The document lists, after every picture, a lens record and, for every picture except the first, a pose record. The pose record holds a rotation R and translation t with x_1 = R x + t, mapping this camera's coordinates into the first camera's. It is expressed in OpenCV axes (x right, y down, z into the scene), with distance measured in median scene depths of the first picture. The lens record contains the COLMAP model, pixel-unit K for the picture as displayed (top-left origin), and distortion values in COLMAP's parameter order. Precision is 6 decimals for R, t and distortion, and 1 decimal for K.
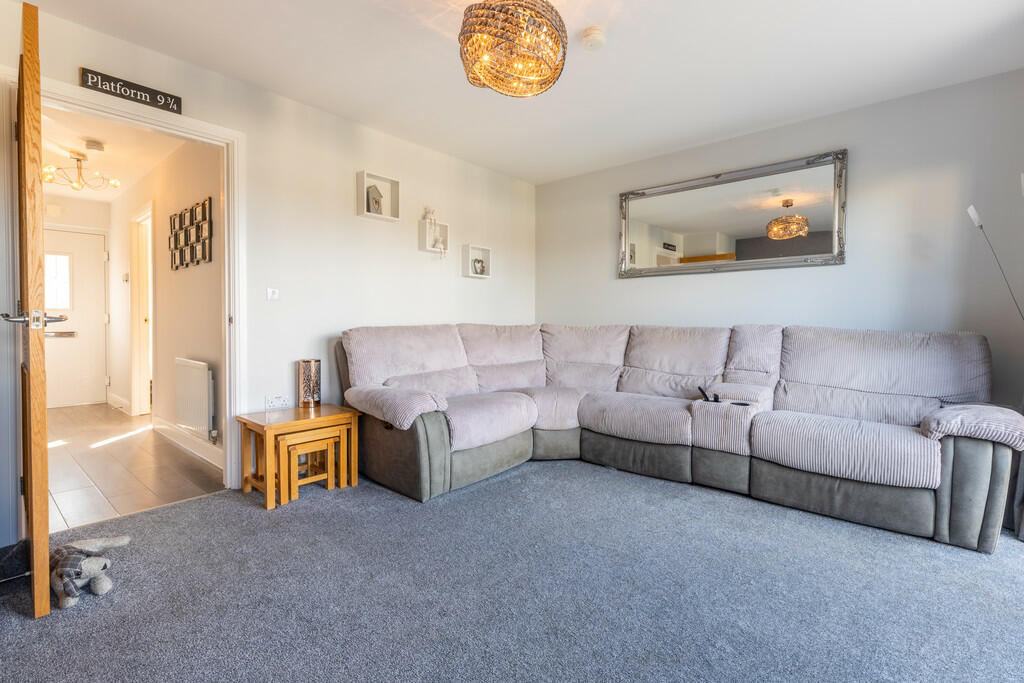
lens RADIAL K [[469.3, 0, 516.6], [0, 469.3, 336.2], [0, 0, 1]] dist [0.003415, 0.000577]
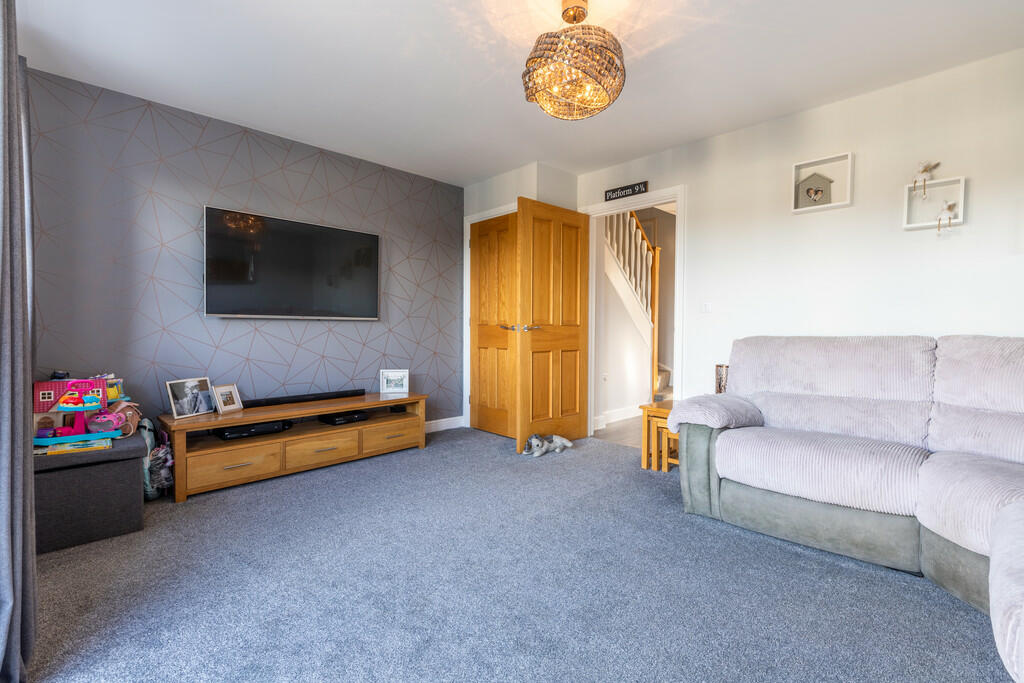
lens RADIAL K [[469.3, 0, 518.4], [0, 469.3, 339.9], [0, 0, 1]] dist [0.003415, 0.000577]
pose [[-0.074654, 0.026449, -0.996859, 0.685815], [-0.035442, 0.998946, 0.029158, -0.023122], [0.996579, 0.037508, -0.073638, 0.595571]]
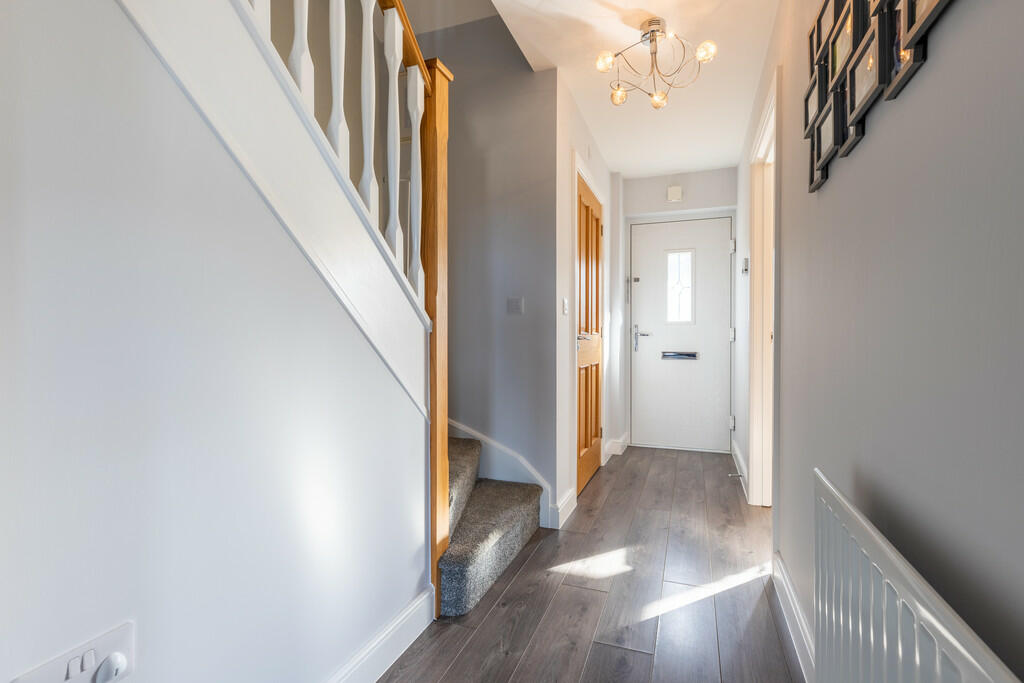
lens RADIAL K [[469.3, 0, 515.0], [0, 469.3, 342.8], [0, 0, 1]] dist [0.003415, 0.000577]
pose [[0.340460, 0.003093, -0.940254, -0.622052], [-0.029654, 0.999532, -0.007450, -0.020302], [0.939791, 0.030419, 0.340392, 0.887433]]
